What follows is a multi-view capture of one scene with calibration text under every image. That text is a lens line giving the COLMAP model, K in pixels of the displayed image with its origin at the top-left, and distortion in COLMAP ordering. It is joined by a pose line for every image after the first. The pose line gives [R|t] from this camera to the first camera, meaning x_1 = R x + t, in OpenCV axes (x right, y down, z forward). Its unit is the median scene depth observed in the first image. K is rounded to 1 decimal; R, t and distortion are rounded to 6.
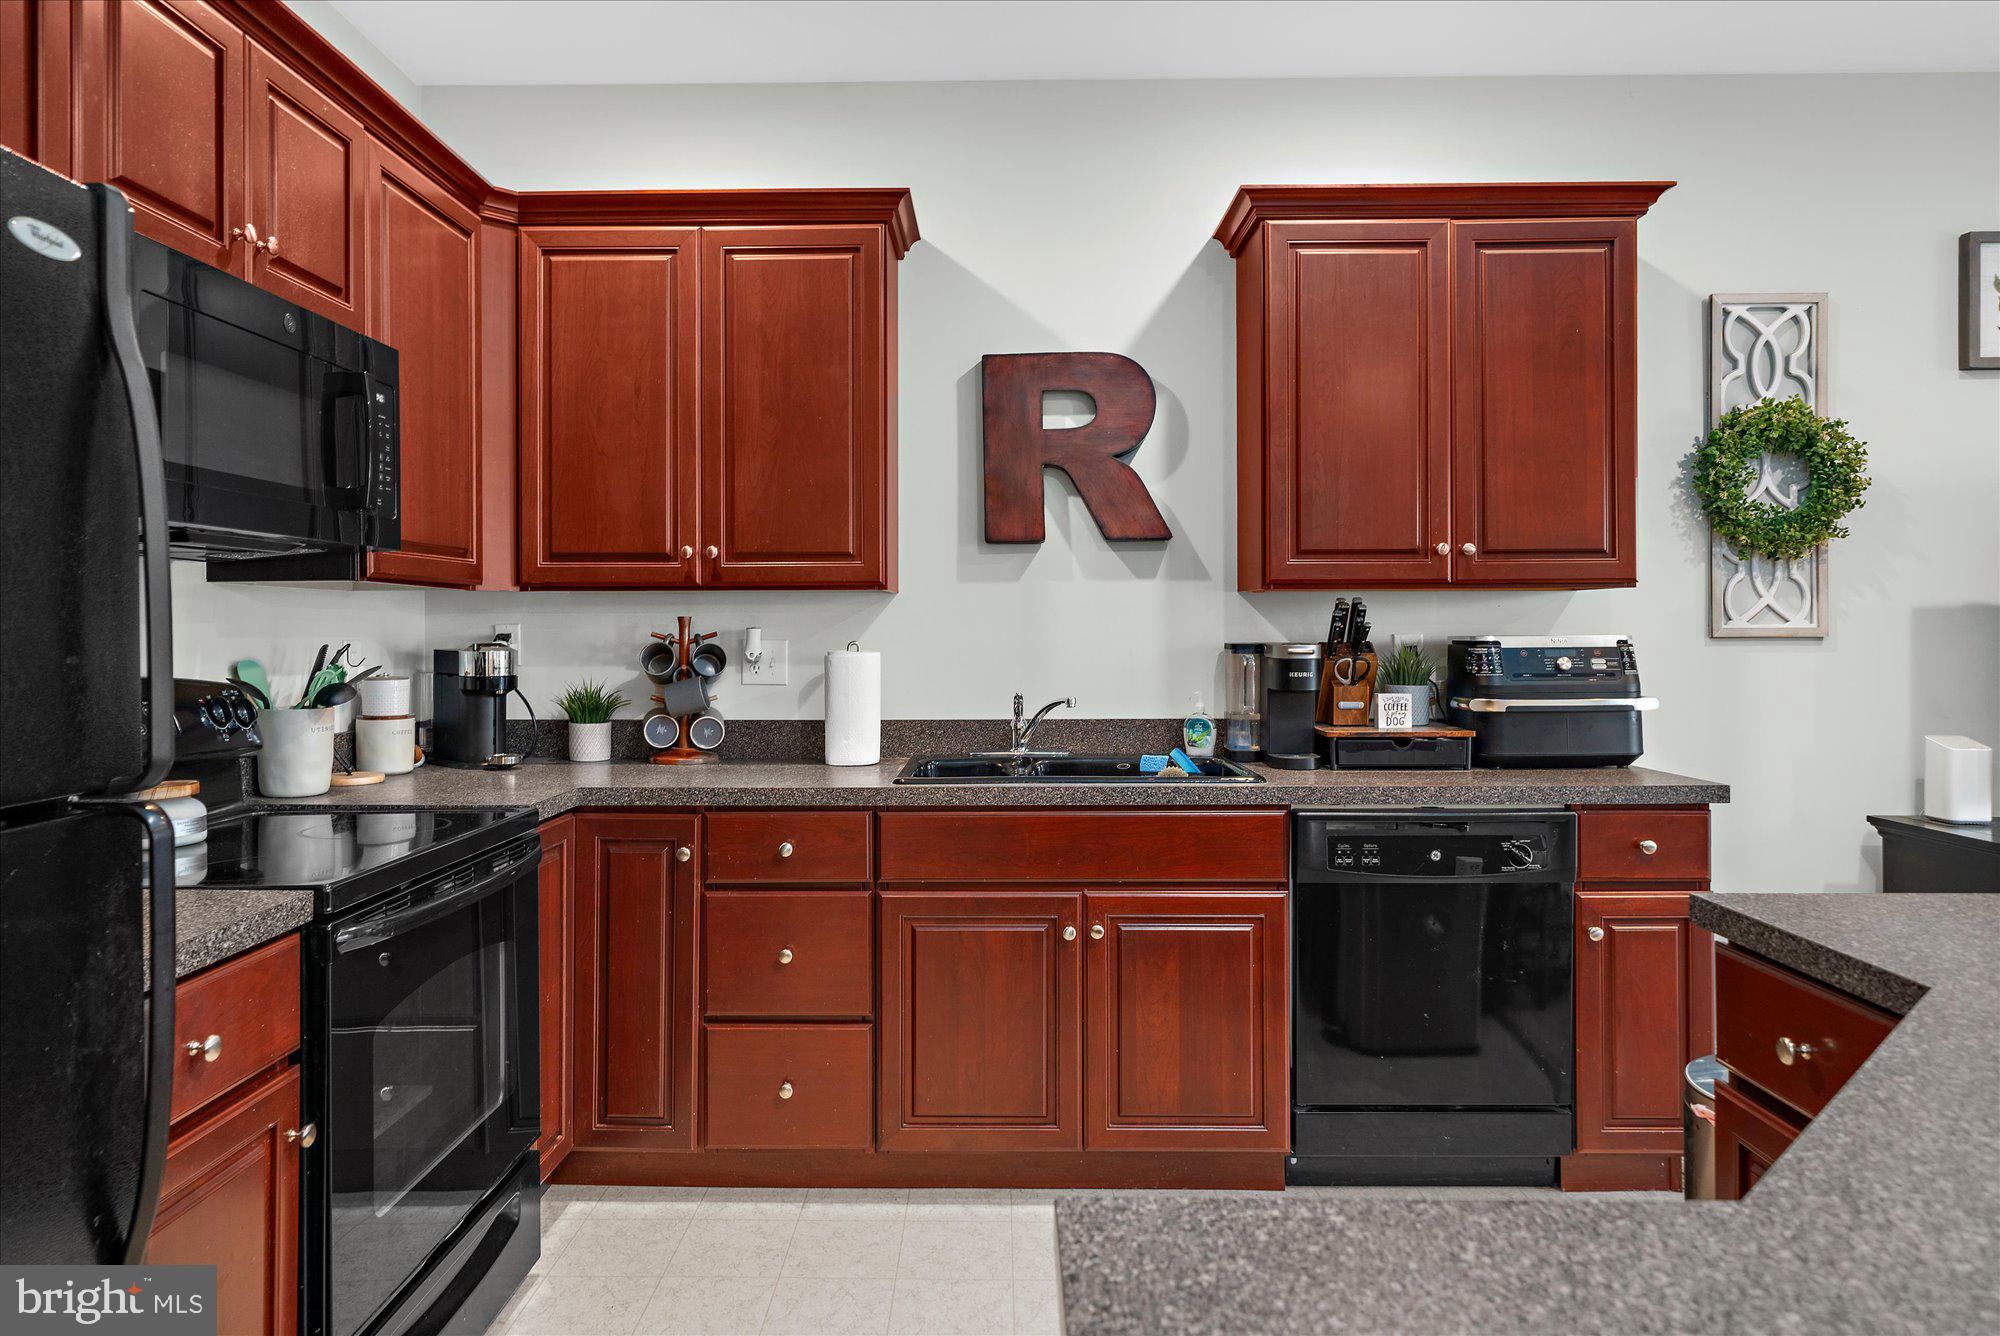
lens RADIAL K [[1202.4, 0, 991.4], [0, 1202.4, 632.2], [0, 0, 1]] dist [0.002861, 0.001280]
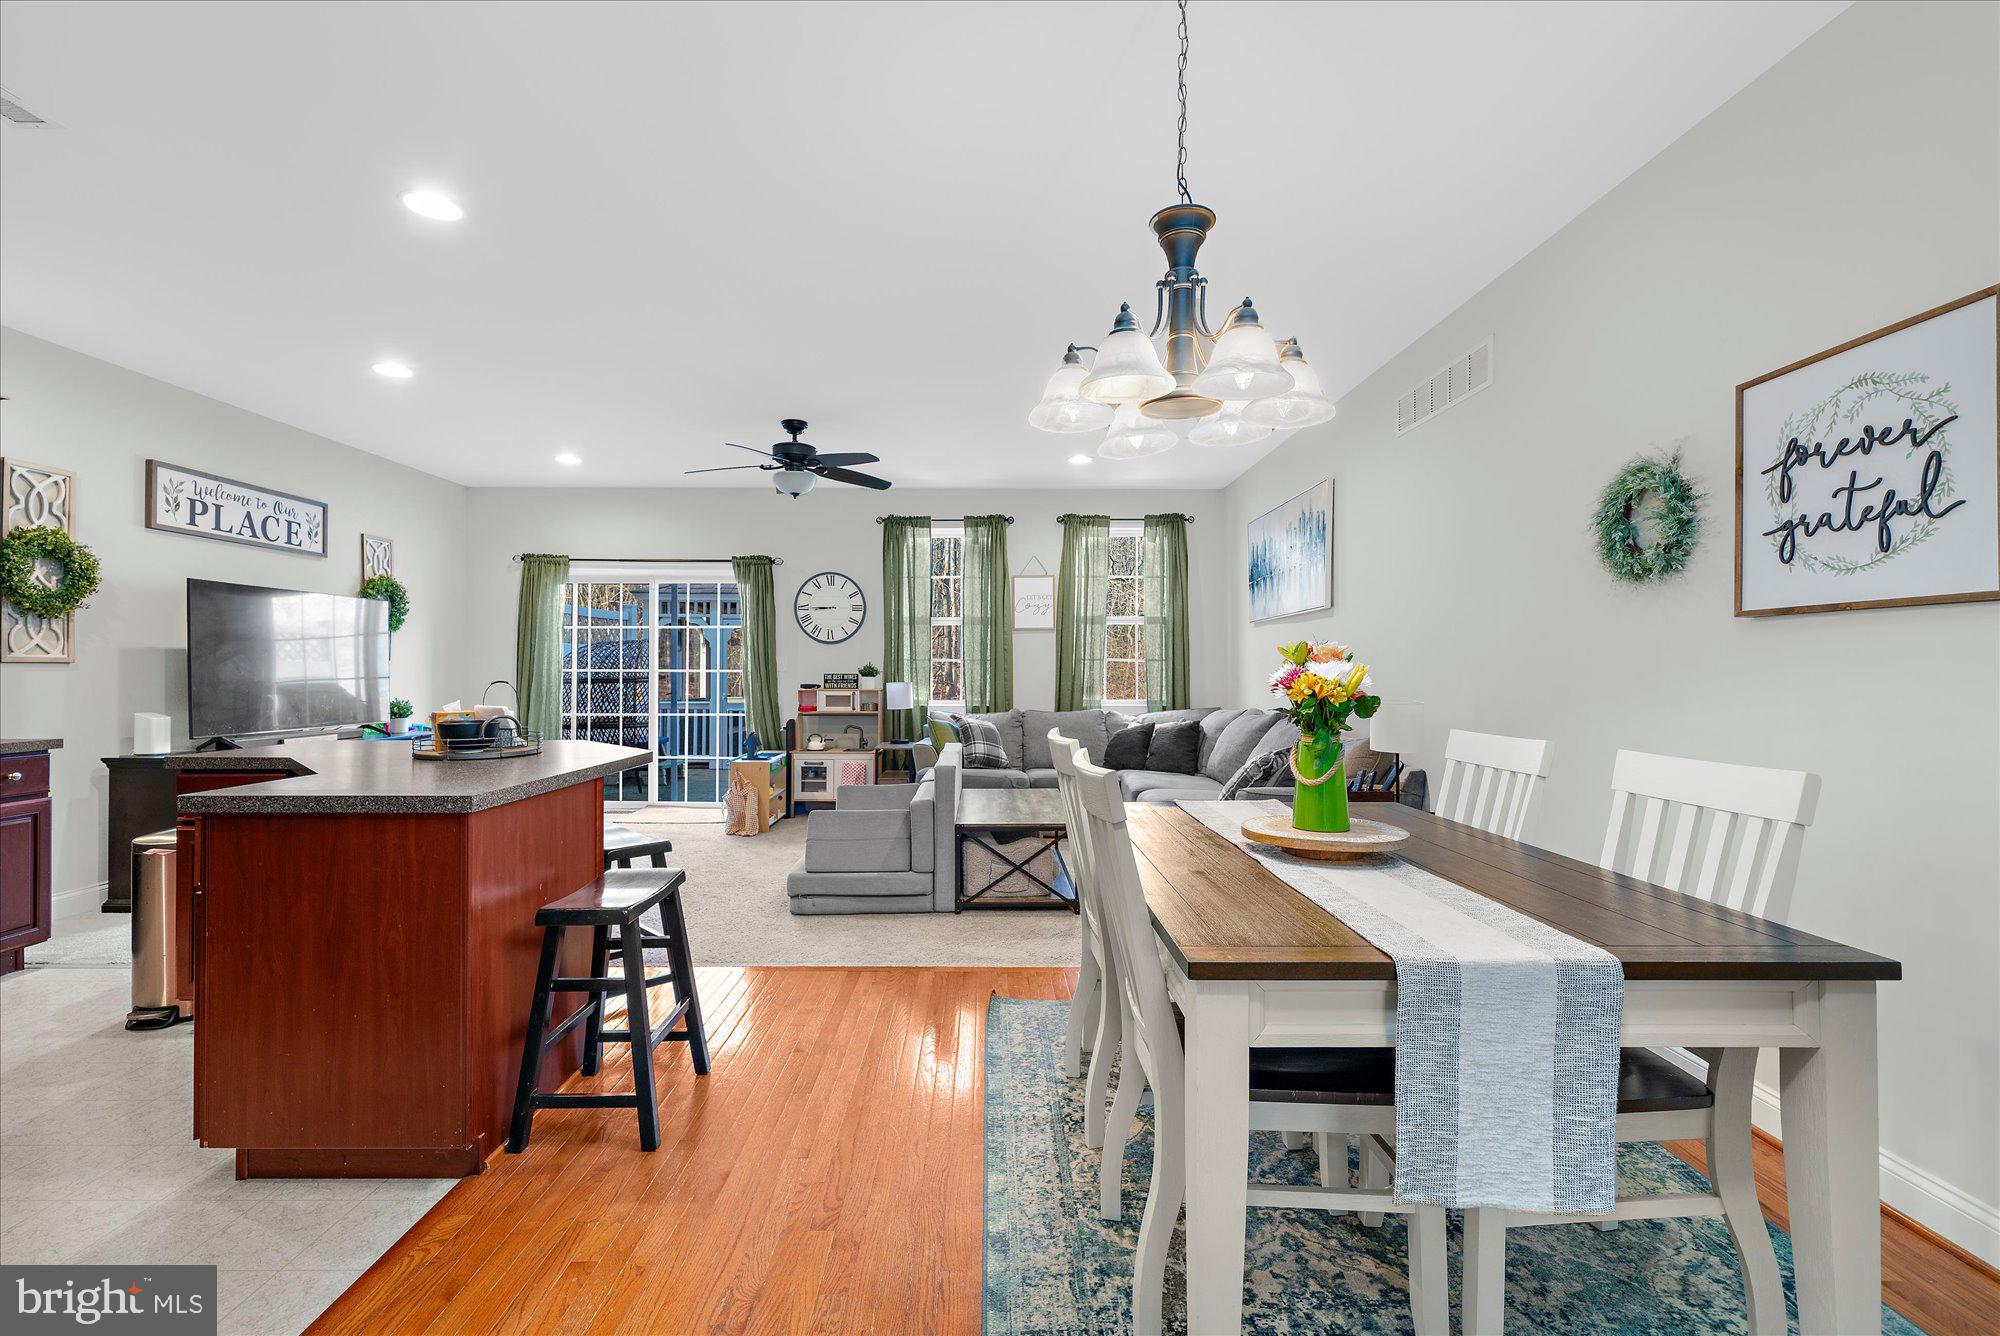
lens RADIAL K [[861.0, 0, 986.1], [0, 861.0, 665.1], [0, 0, 1]] dist [-0.000808, 0.000881]
pose [[-0.015470, 0.010869, 0.999821, -0.639187], [-0.001194, 0.999940, -0.010888, 0.020521], [-0.999880, -0.001362, -0.015456, -0.359441]]
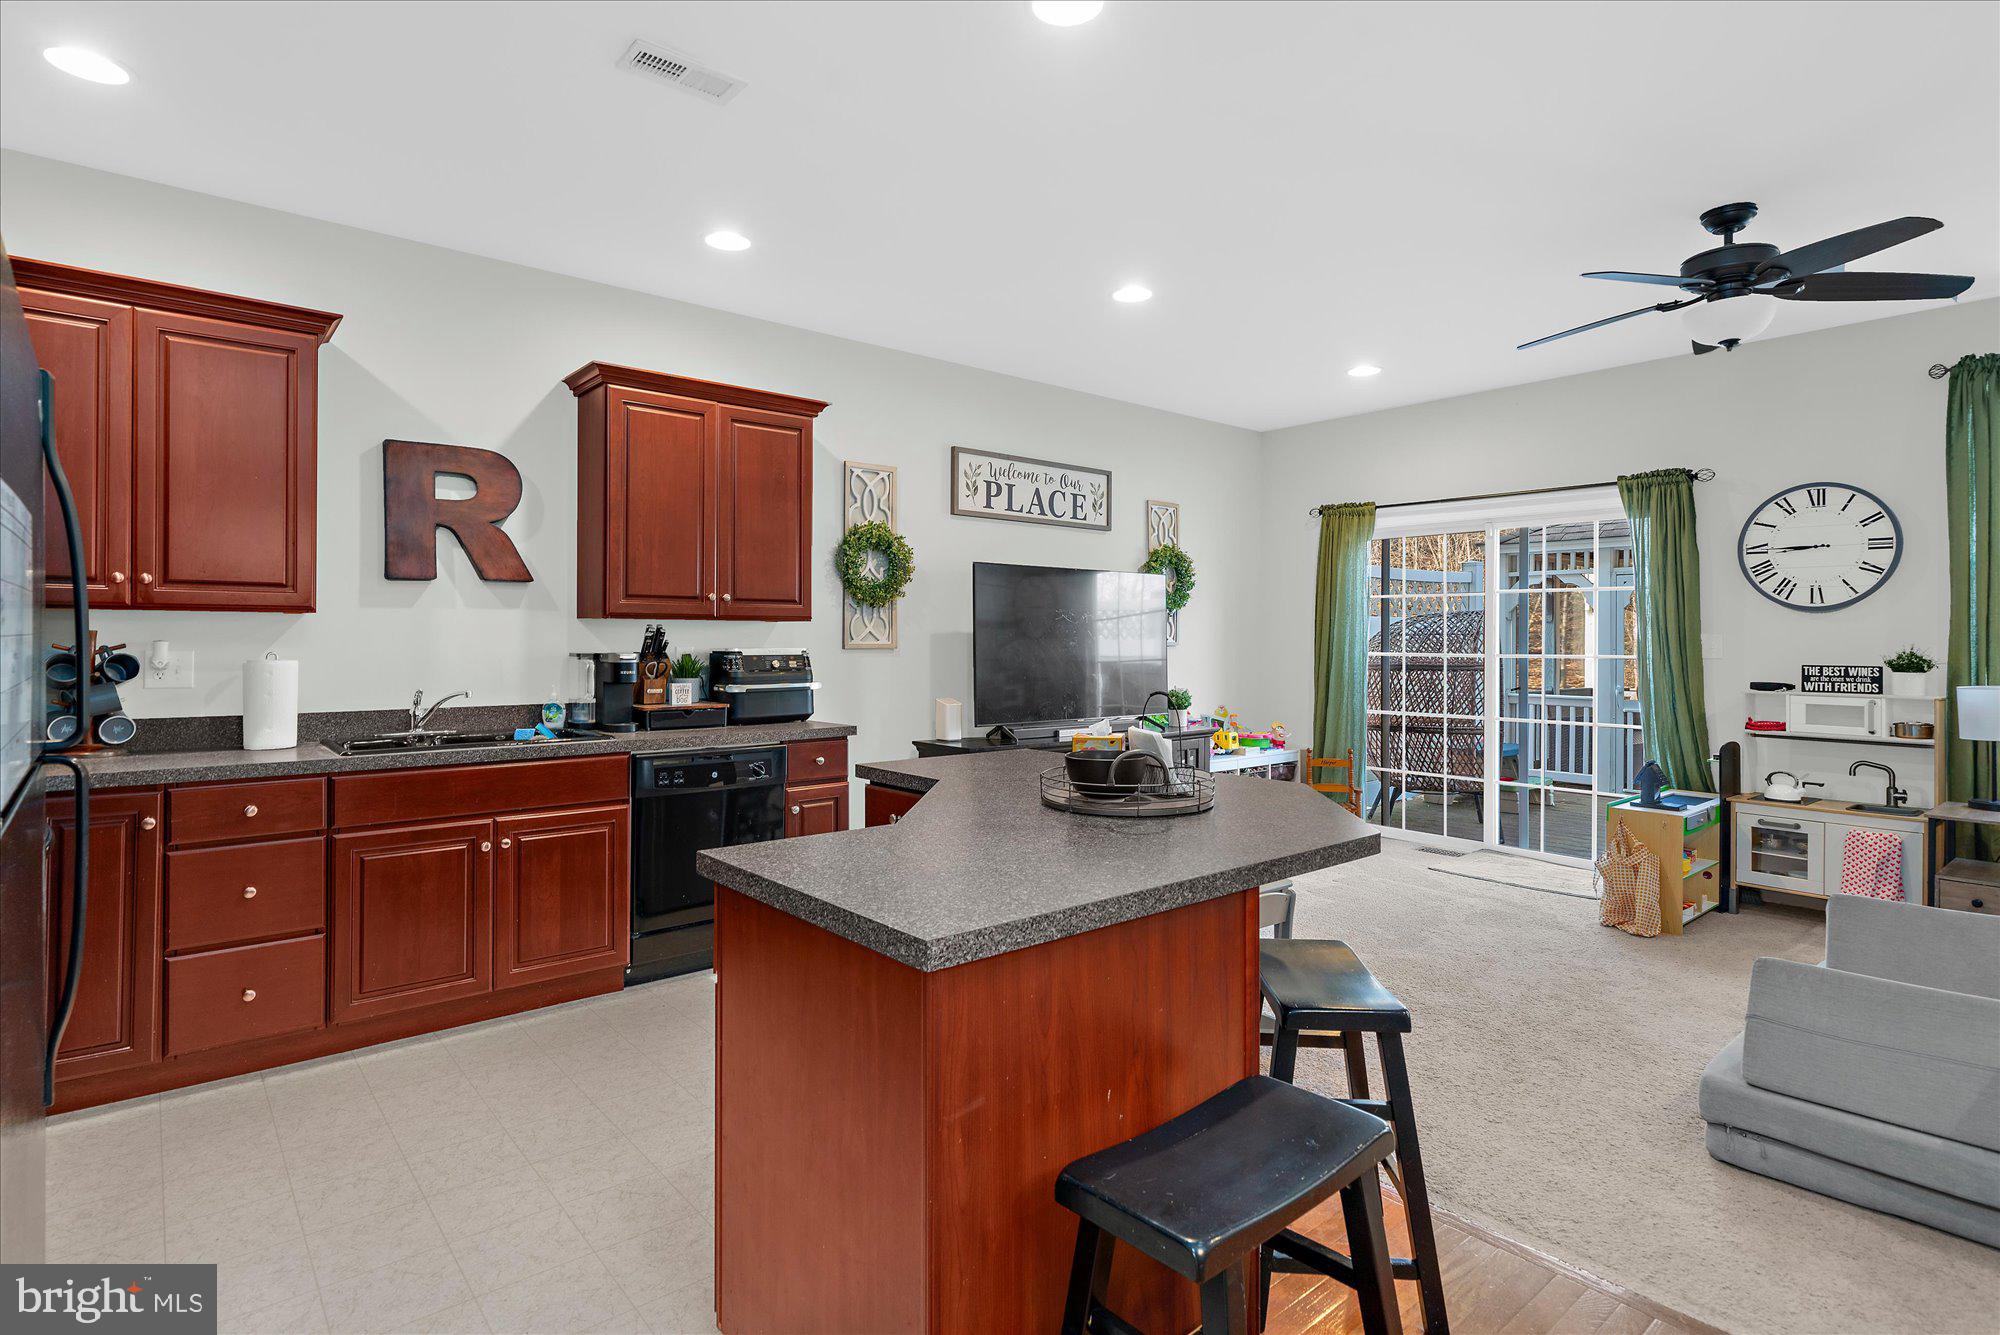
lens RADIAL K [[1005.3, 0, 990.5], [0, 1005.3, 638.7], [0, 0, 1]] dist [0.002595, 0.000927]
pose [[0.755154, 0.007252, 0.655507, -0.240071], [-0.006116, 0.999973, -0.004017, -0.006664], [-0.655519, -0.000976, 0.755178, -0.304788]]
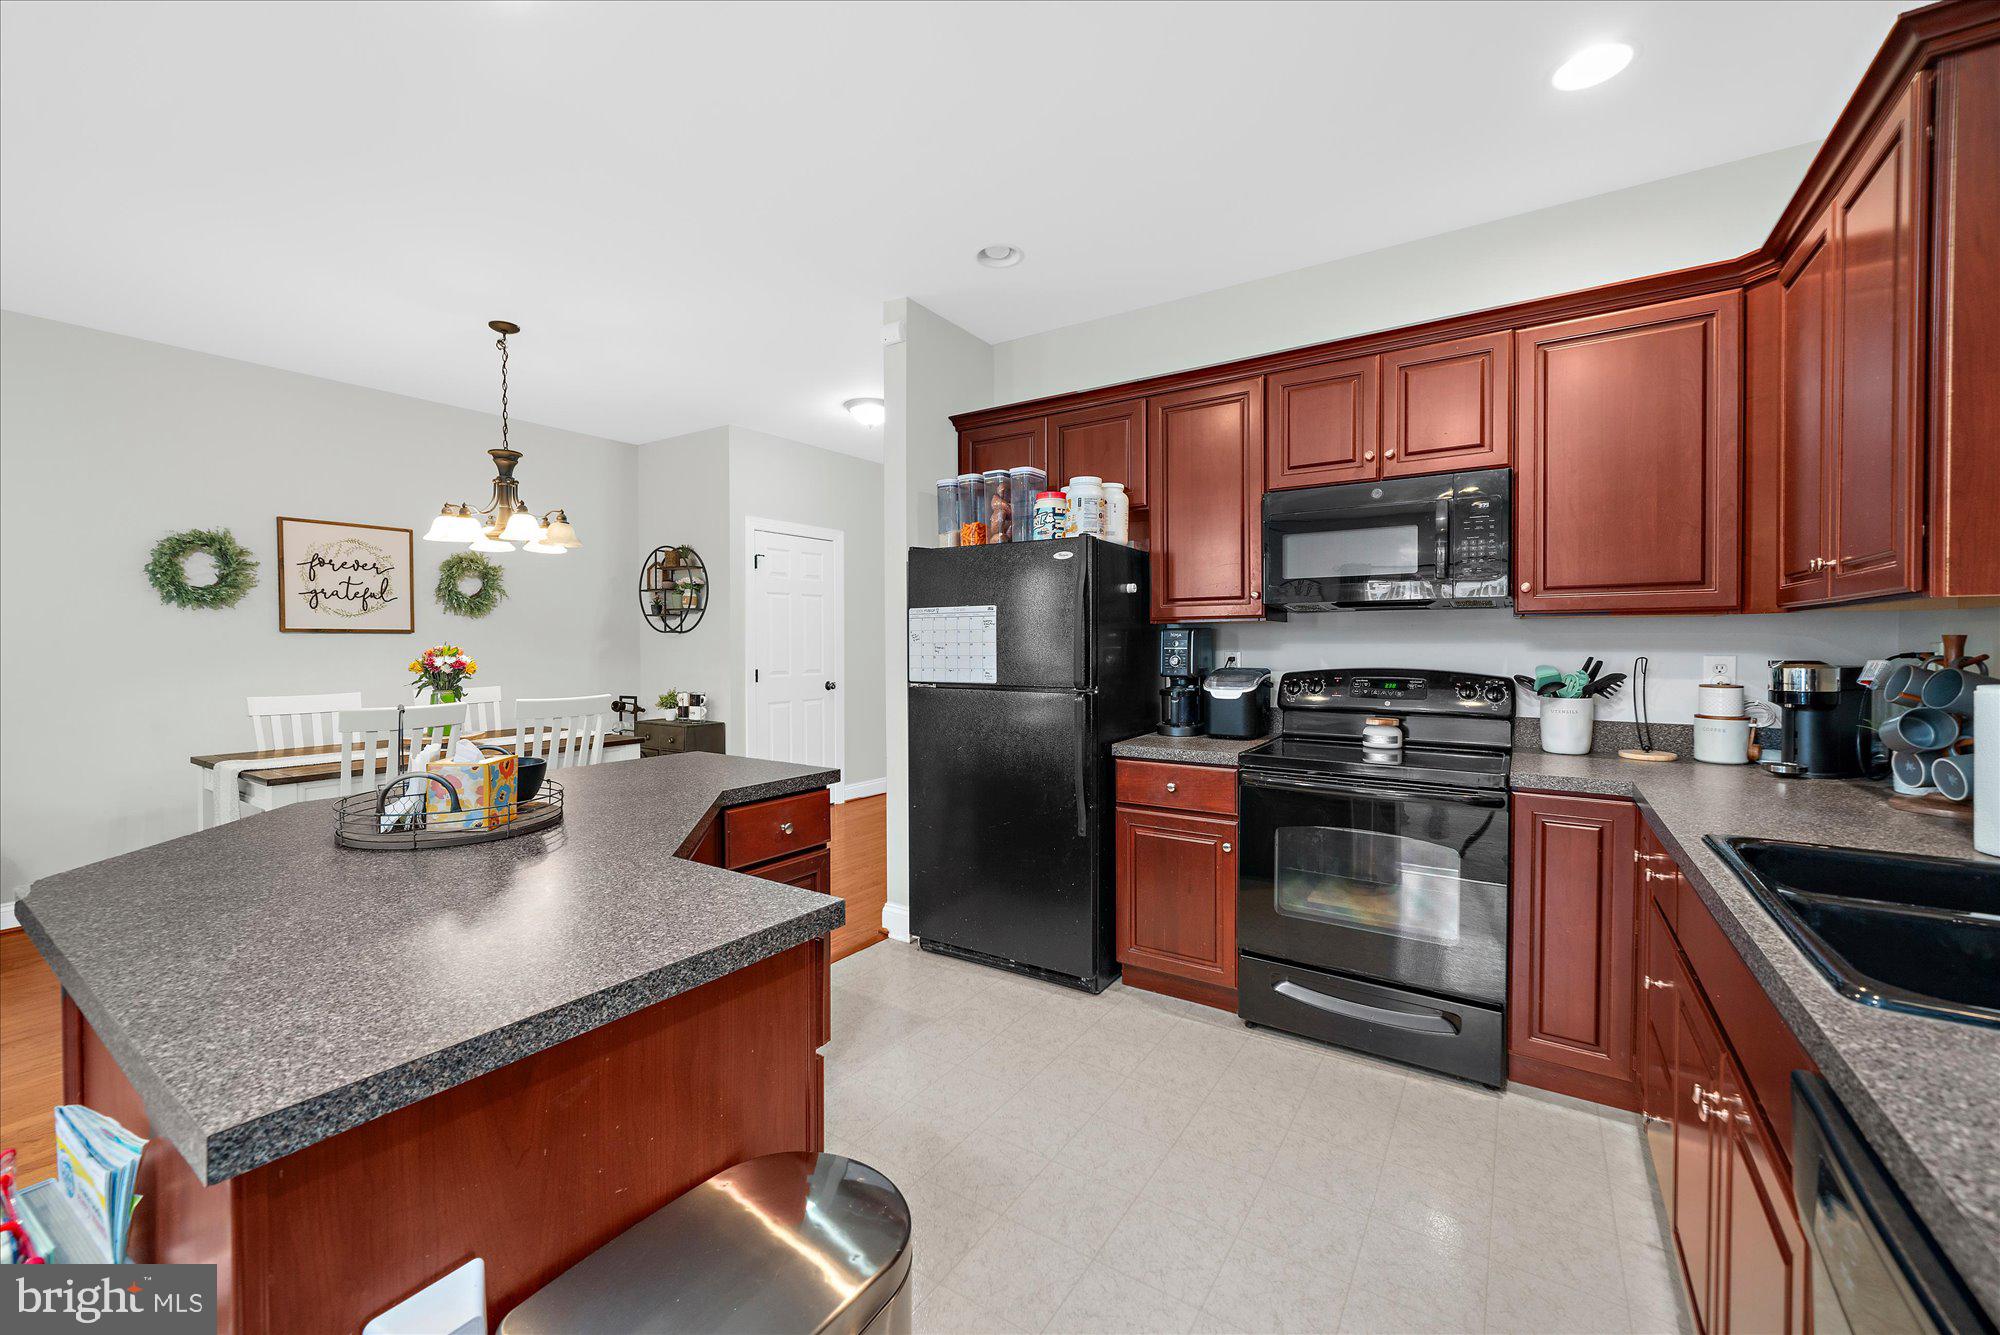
lens RADIAL K [[793.0, 0, 996.1], [0, 793.0, 656.3], [0, 0, 1]] dist [-0.003996, -0.000006]
pose [[-0.545574, 0.017476, -0.837881, 0.543739], [0.000568, 0.999790, 0.020483, -0.012261], [0.838063, 0.010699, -0.545469, 0.764307]]
